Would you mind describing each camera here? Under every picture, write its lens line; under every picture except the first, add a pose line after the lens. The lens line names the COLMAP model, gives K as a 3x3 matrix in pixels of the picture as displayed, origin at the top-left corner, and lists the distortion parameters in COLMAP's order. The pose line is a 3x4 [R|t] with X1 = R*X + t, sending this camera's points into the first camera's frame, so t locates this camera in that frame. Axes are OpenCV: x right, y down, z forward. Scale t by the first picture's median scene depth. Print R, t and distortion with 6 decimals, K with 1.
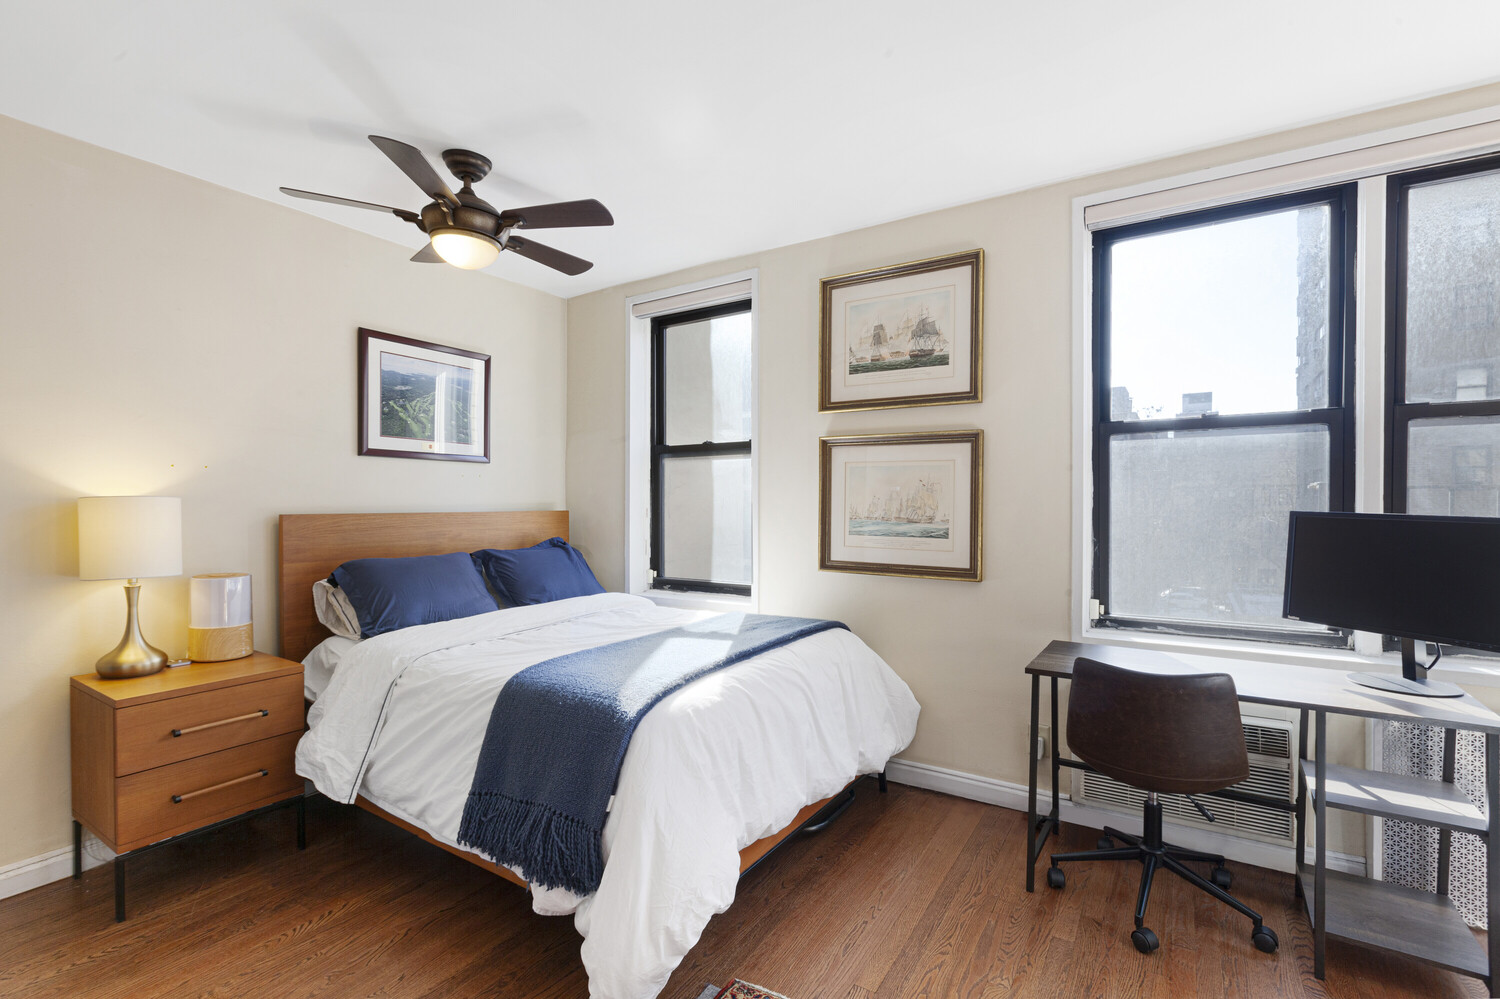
lens RADIAL K [[686.1, 0, 748.9], [0, 686.1, 508.5], [0, 0, 1]] dist [0.001493, -0.000347]
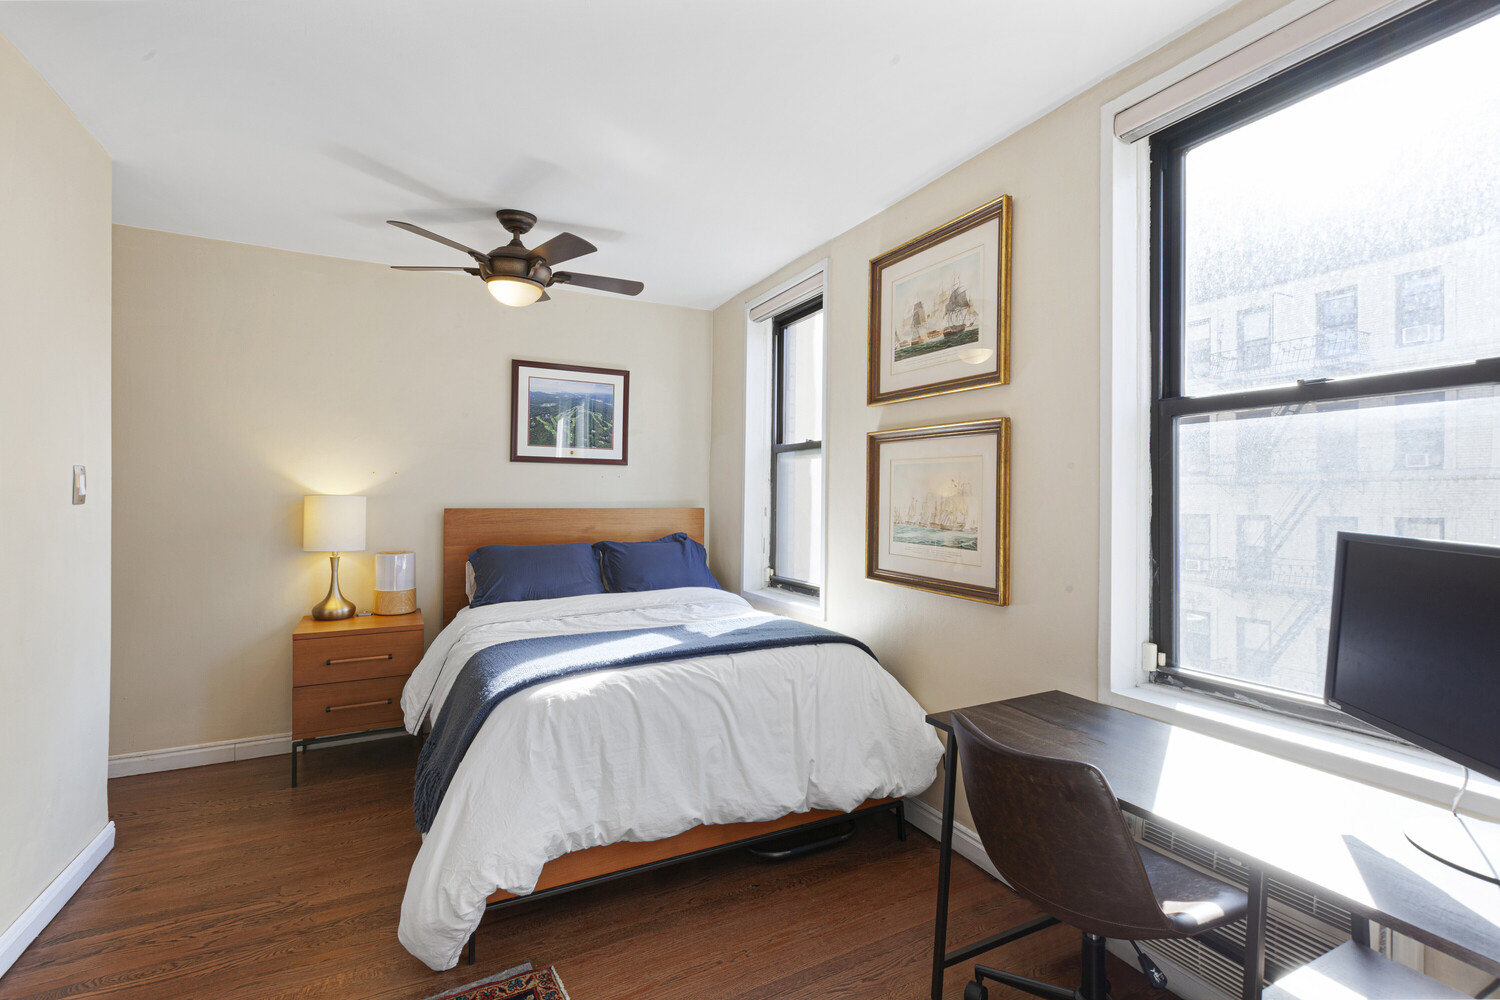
lens RADIAL K [[686.1, 0, 752.5], [0, 686.1, 492.6], [0, 0, 1]] dist [0.001493, -0.000347]
pose [[0.867982, 0.005519, -0.496566, 0.464872], [-0.013216, 0.999841, -0.011989, -0.012552], [0.496420, 0.016968, 0.867916, 0.147298]]
